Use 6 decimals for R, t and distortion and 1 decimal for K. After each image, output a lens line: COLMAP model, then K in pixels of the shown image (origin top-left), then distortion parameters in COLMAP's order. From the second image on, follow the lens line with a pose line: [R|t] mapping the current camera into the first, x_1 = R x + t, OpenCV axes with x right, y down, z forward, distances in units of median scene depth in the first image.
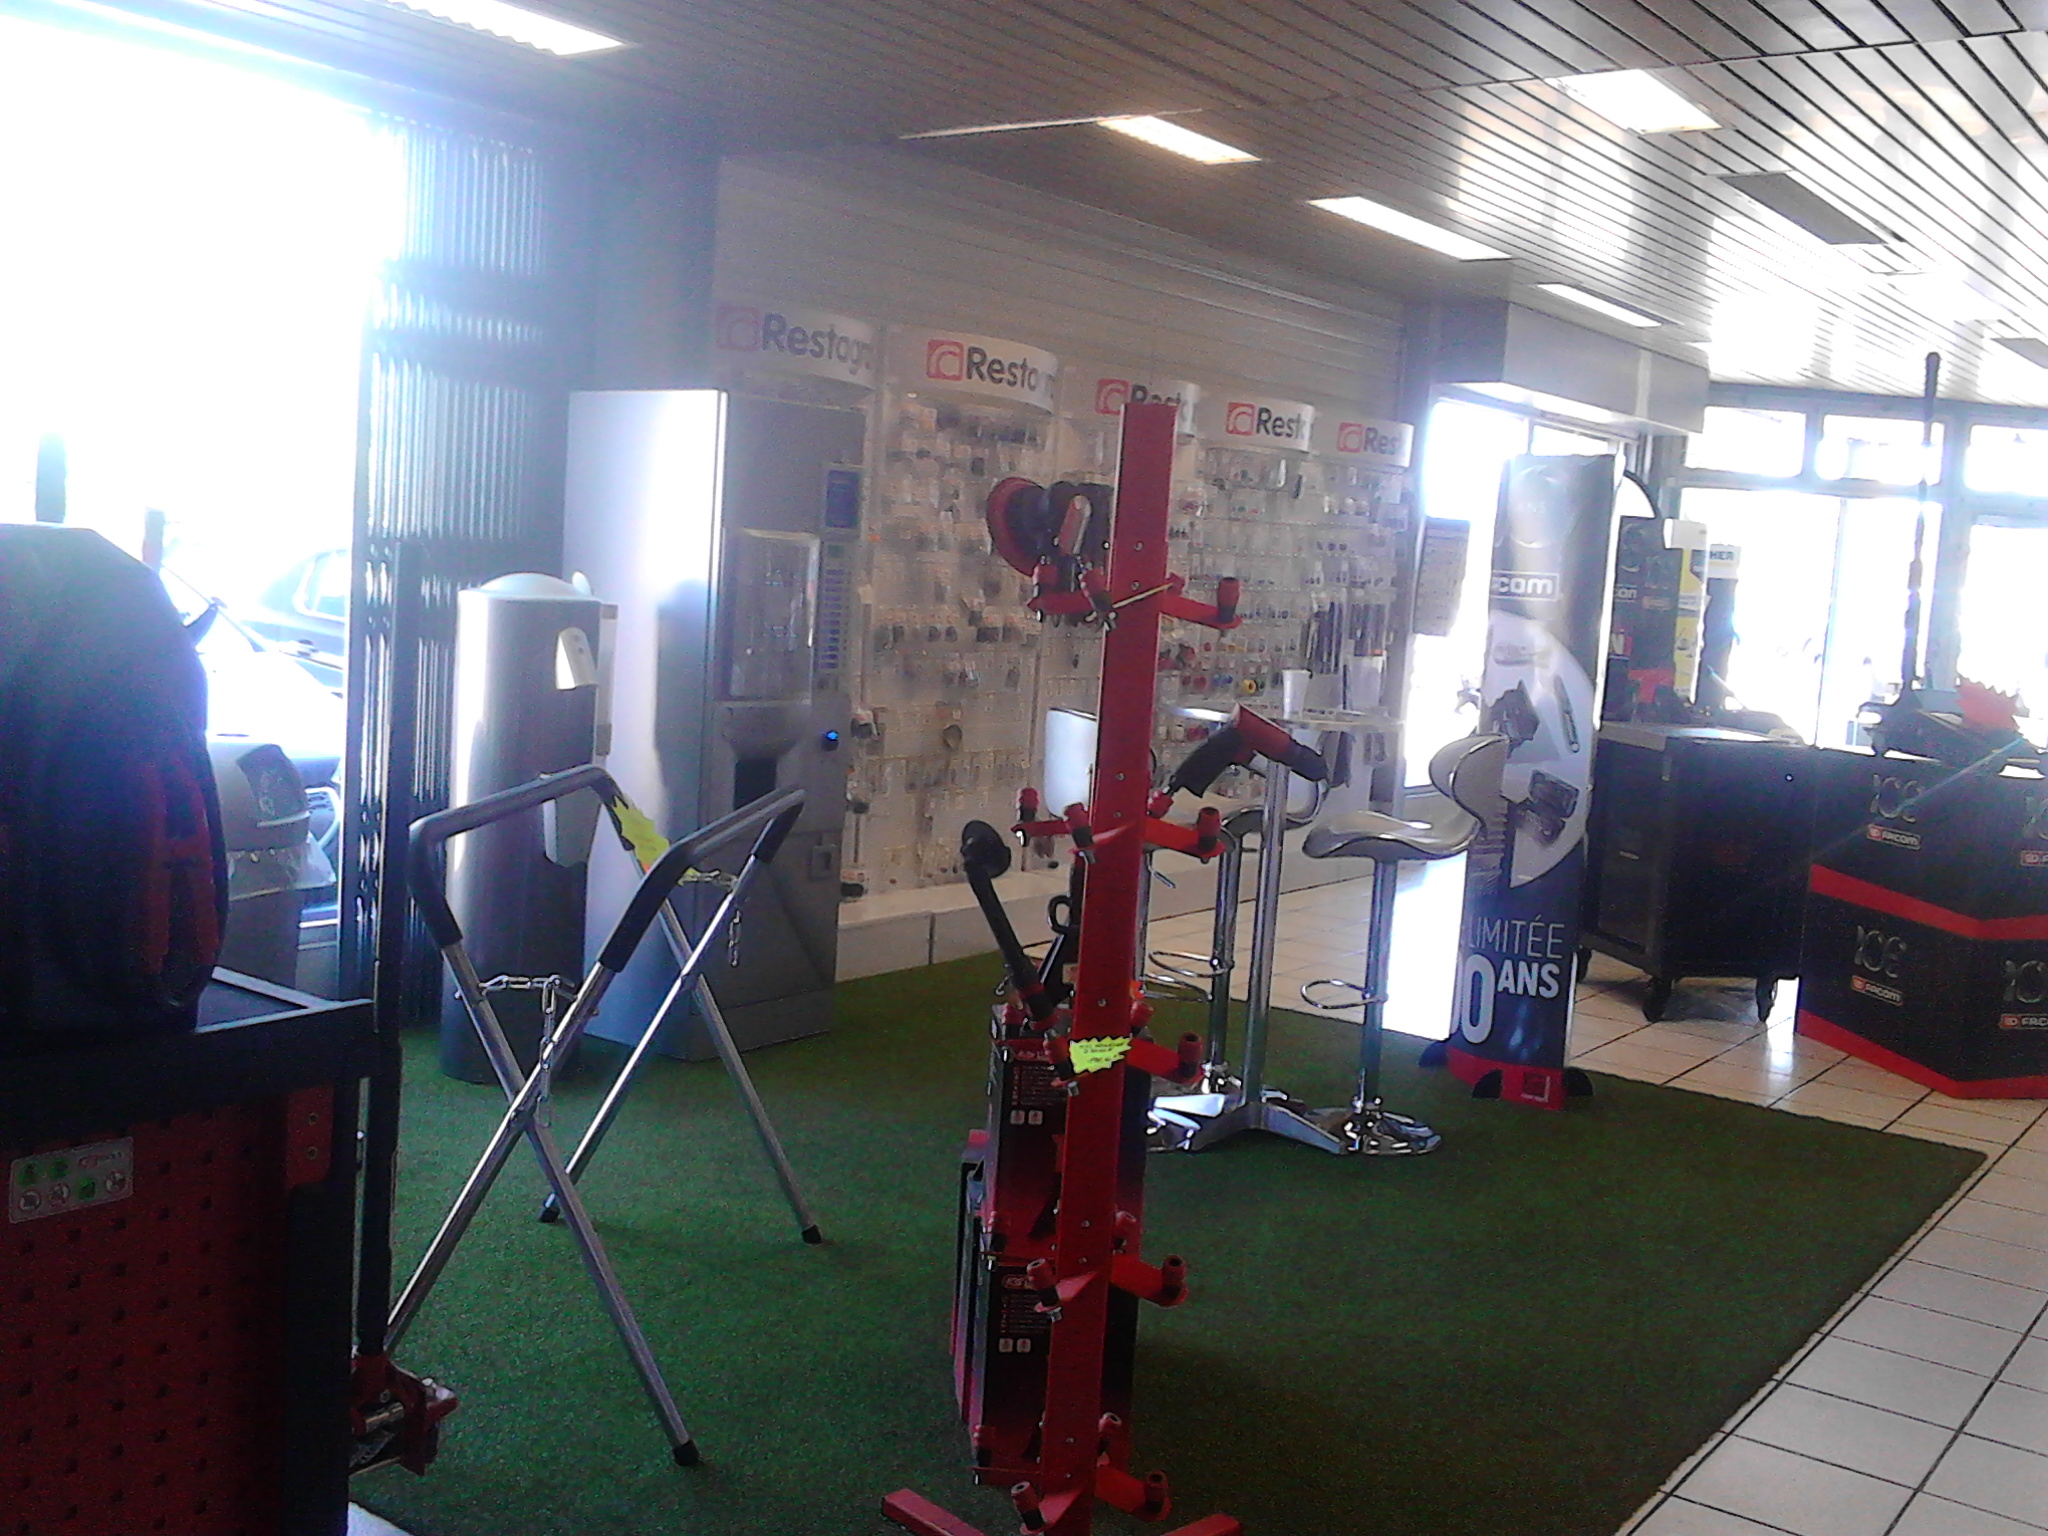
lens RADIAL K [[2008.0, 0, 1016.6], [0, 2008.0, 768.2], [0, 0, 1]] dist [-0.009641, 0.000000]
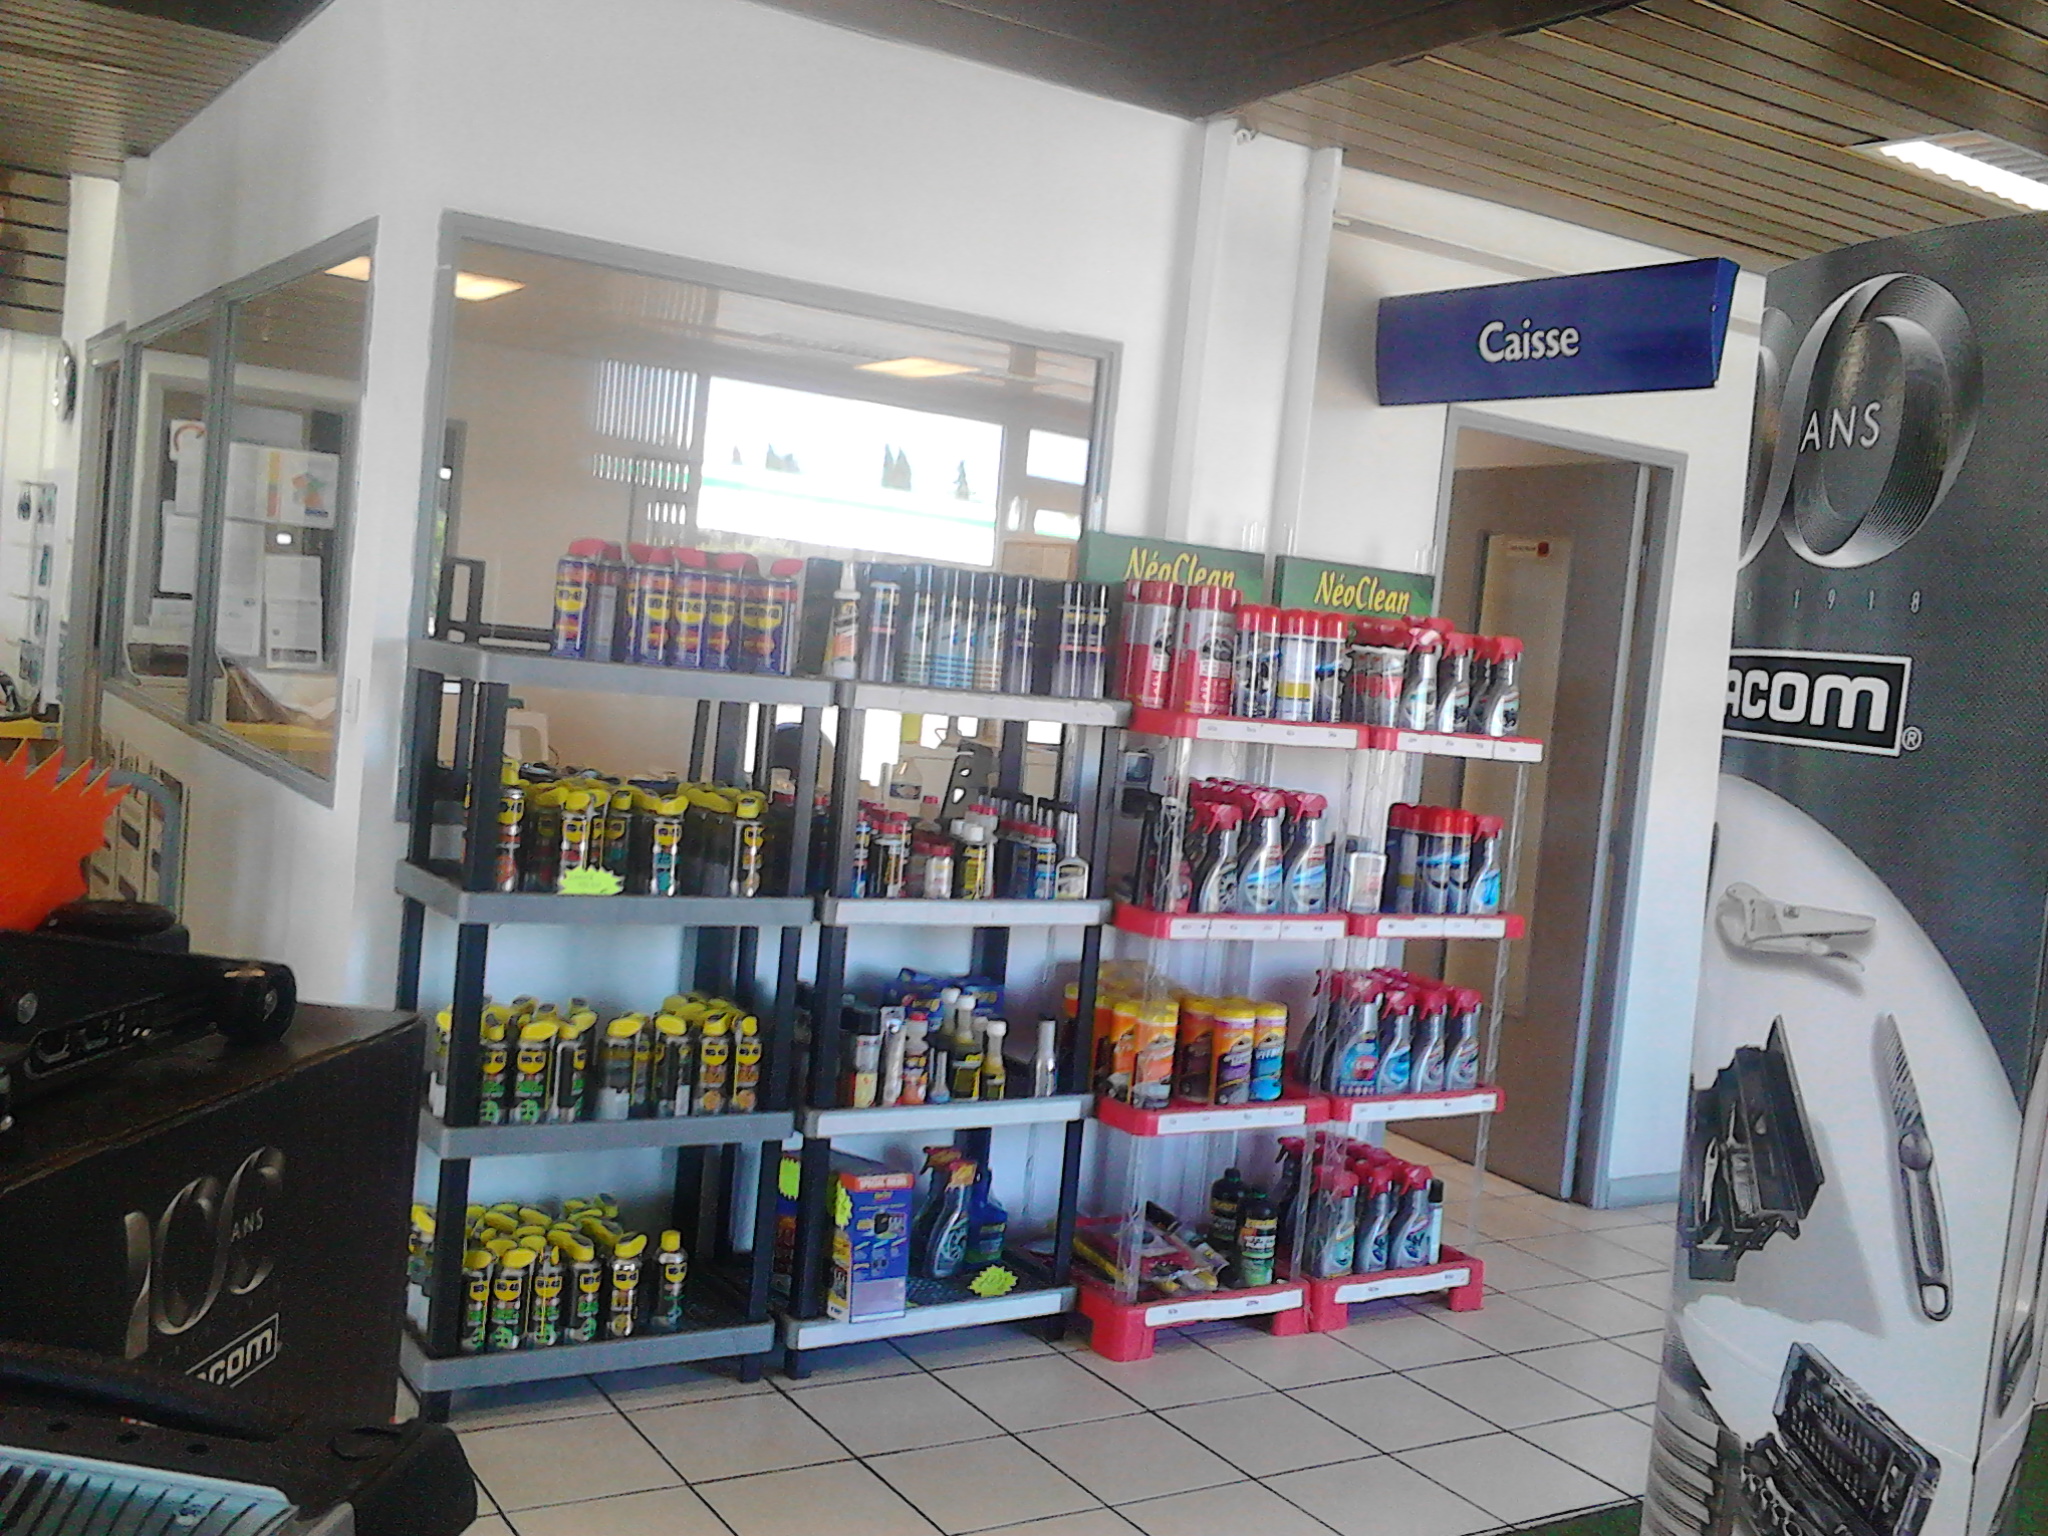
lens RADIAL K [[2008.0, 0, 1030.3], [0, 2008.0, 764.0], [0, 0, 1]] dist [-0.009641, 0.000000]
pose [[0.930349, 0.056672, -0.362268, 0.200304], [-0.081187, 0.995300, -0.052797, -0.044782], [0.357573, 0.078531, 0.930577, 0.543162]]
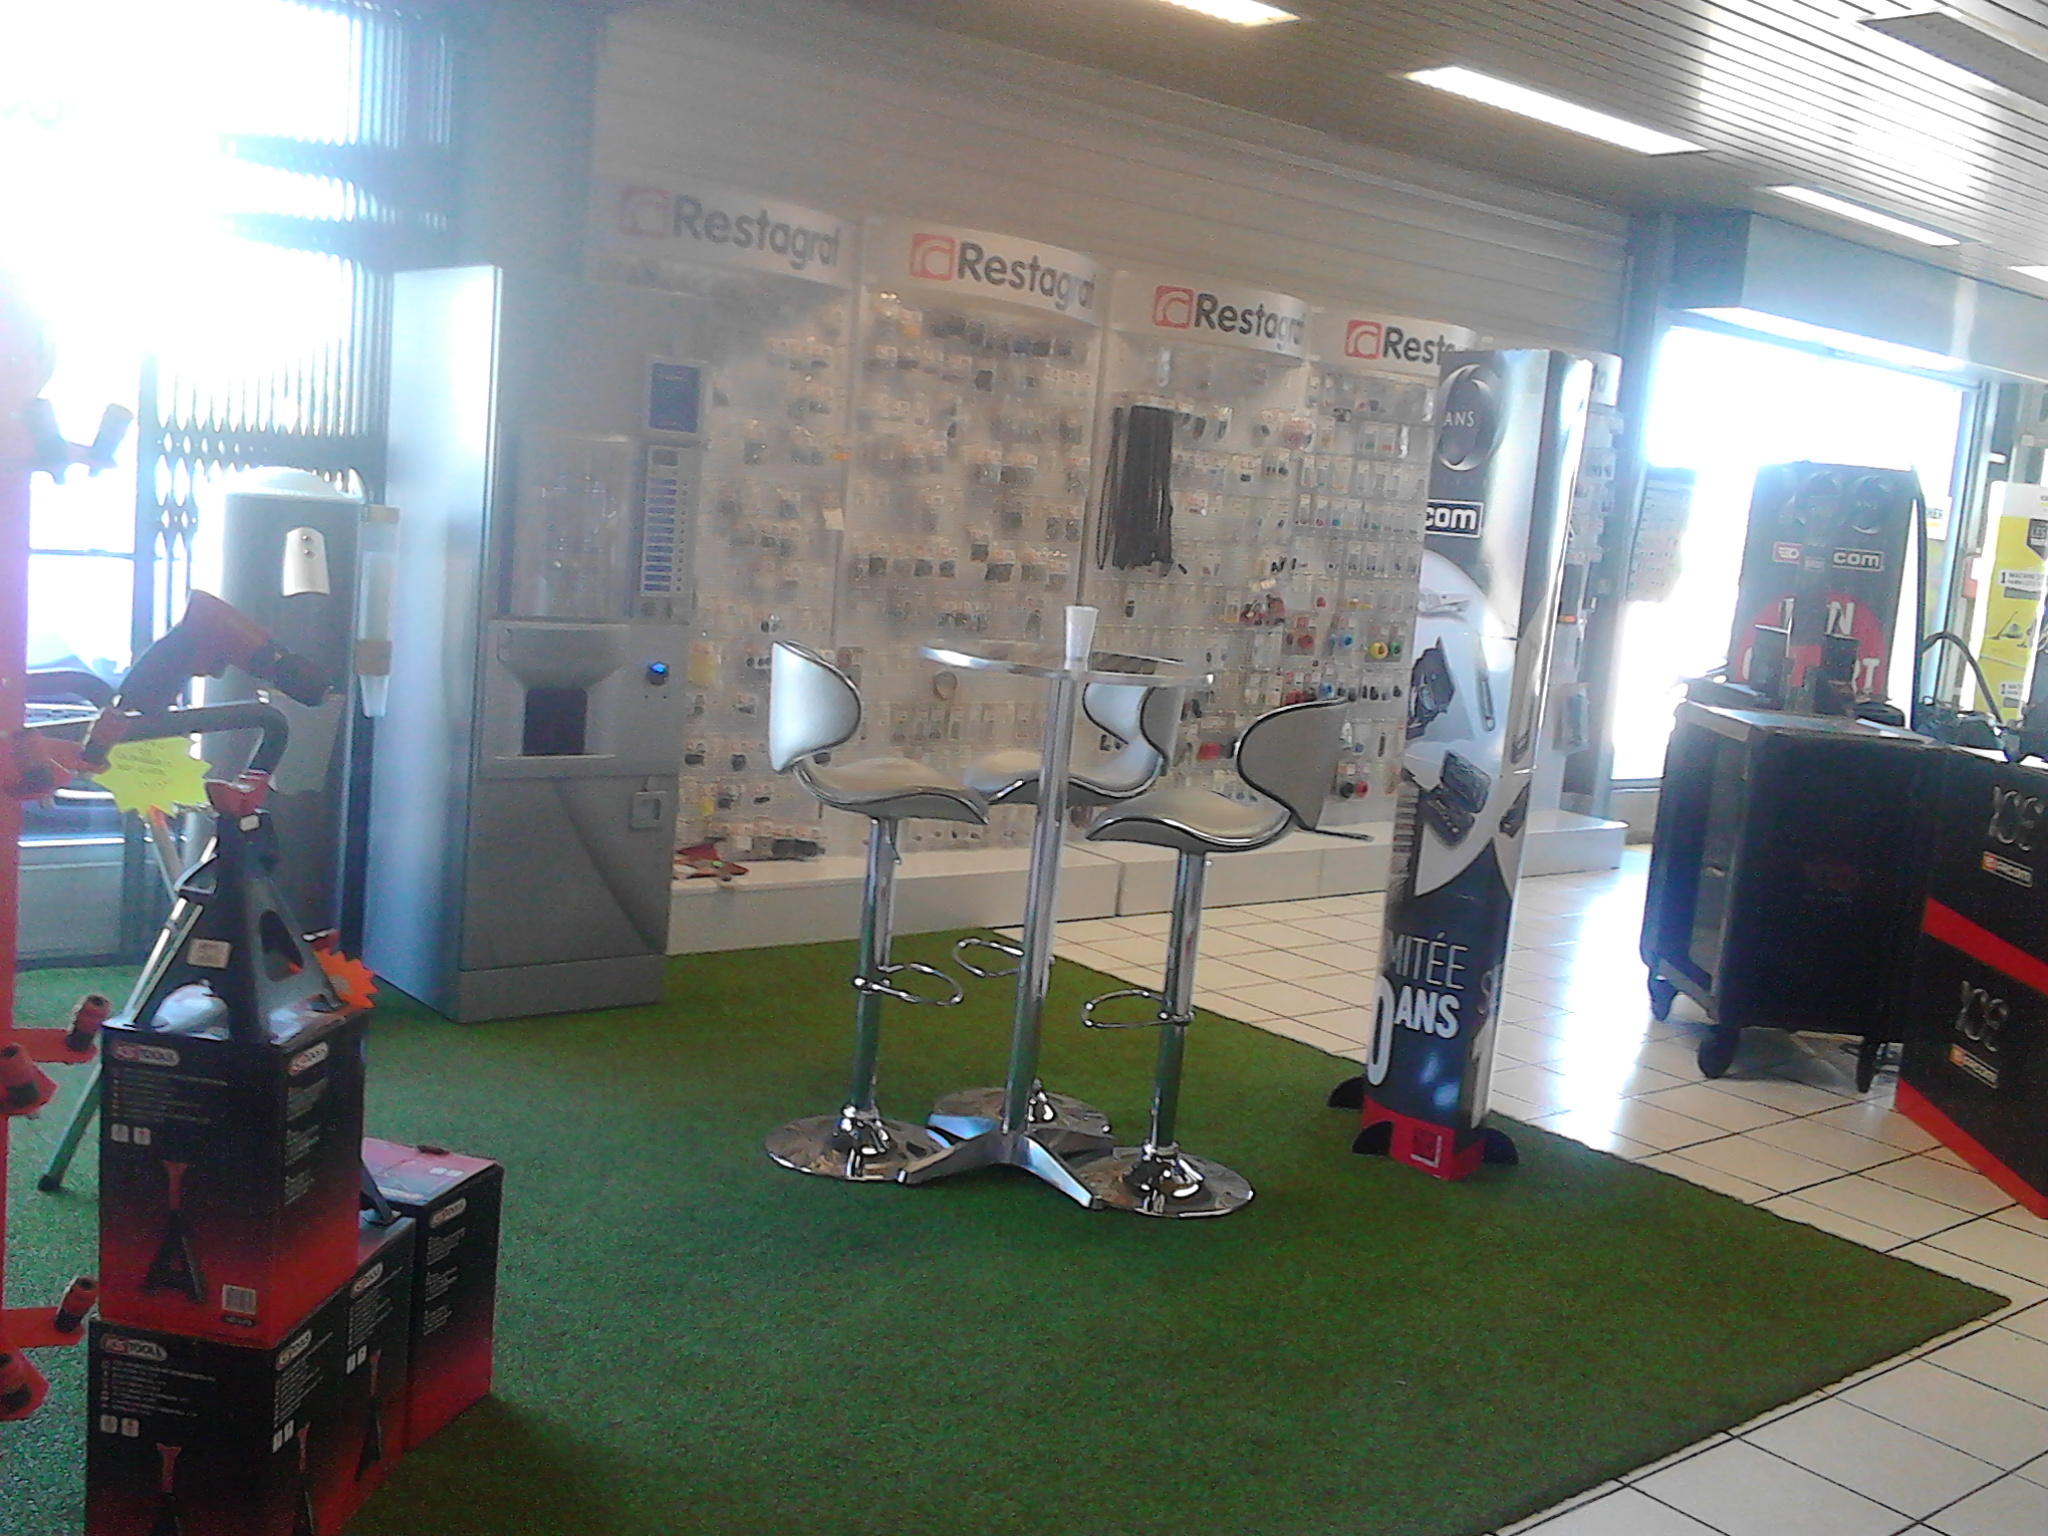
lens RADIAL K [[2008.0, 0, 1023.9], [0, 2008.0, 765.6], [0, 0, 1]] dist [-0.009641, 0.000000]
pose [[0.970802, 0.058351, -0.232677, 0.220735], [-0.055094, 0.998271, 0.020478, -0.000065], [0.233469, -0.007061, 0.972339, 0.148349]]
